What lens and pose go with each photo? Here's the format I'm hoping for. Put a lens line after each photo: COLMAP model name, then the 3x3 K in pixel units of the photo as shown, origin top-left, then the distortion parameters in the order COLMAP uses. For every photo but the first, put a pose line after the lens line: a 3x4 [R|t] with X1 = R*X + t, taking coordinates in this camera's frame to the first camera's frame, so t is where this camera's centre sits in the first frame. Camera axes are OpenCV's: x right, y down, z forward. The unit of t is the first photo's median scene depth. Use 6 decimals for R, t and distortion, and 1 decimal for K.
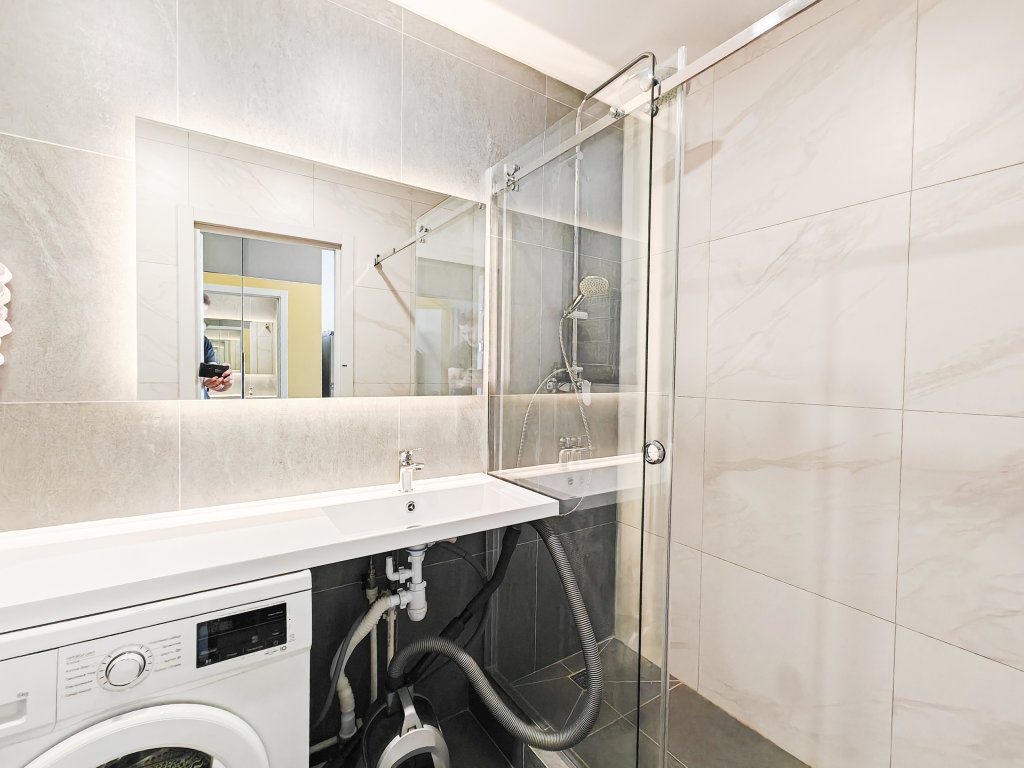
lens RADIAL K [[458.2, 0, 505.0], [0, 458.2, 383.4], [0, 0, 1]] dist [0.004427, -0.000215]
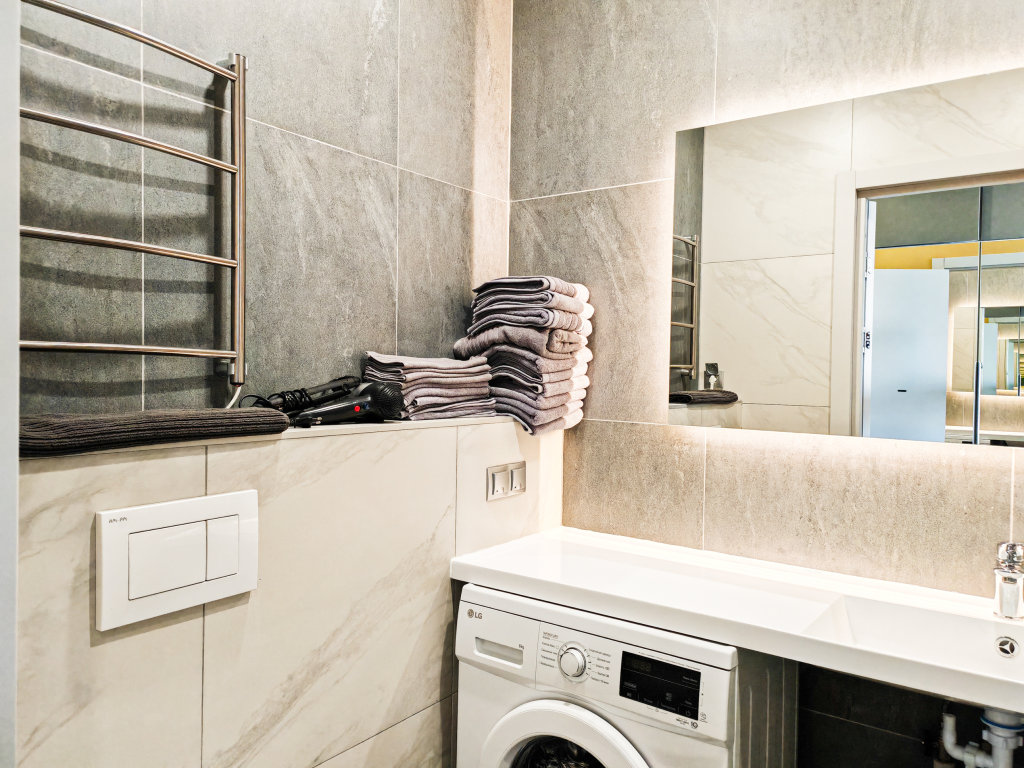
lens RADIAL K [[749.0, 0, 513.7], [0, 749.0, 382.2], [0, 0, 1]] dist [0.073037, -0.063911]
pose [[0.350262, 0.004643, -0.936640, 0.455753], [-0.036961, 0.999277, -0.008869, -0.020075], [0.935922, 0.037726, 0.350181, 0.108735]]
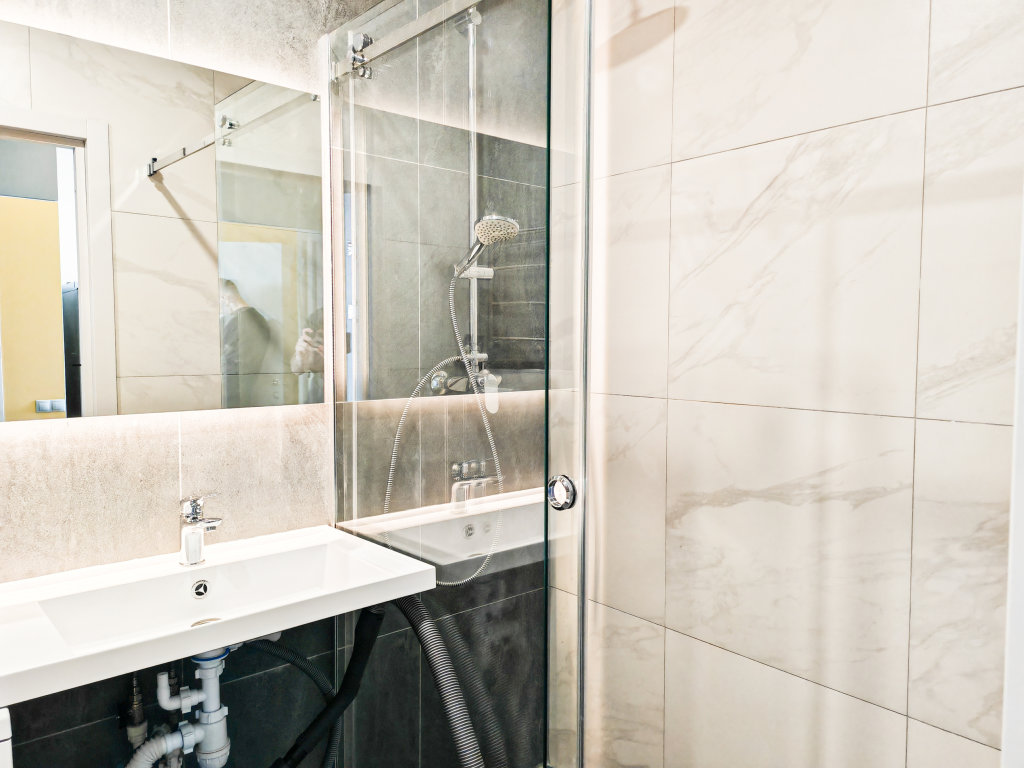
lens RADIAL K [[749.0, 0, 512.9], [0, 749.0, 379.5], [0, 0, 1]] dist [0.073037, -0.063911]
pose [[0.990791, -0.018162, 0.134178, 0.082372], [0.013957, 0.999383, 0.032216, -0.042982], [-0.134681, -0.030046, 0.990433, -0.070028]]
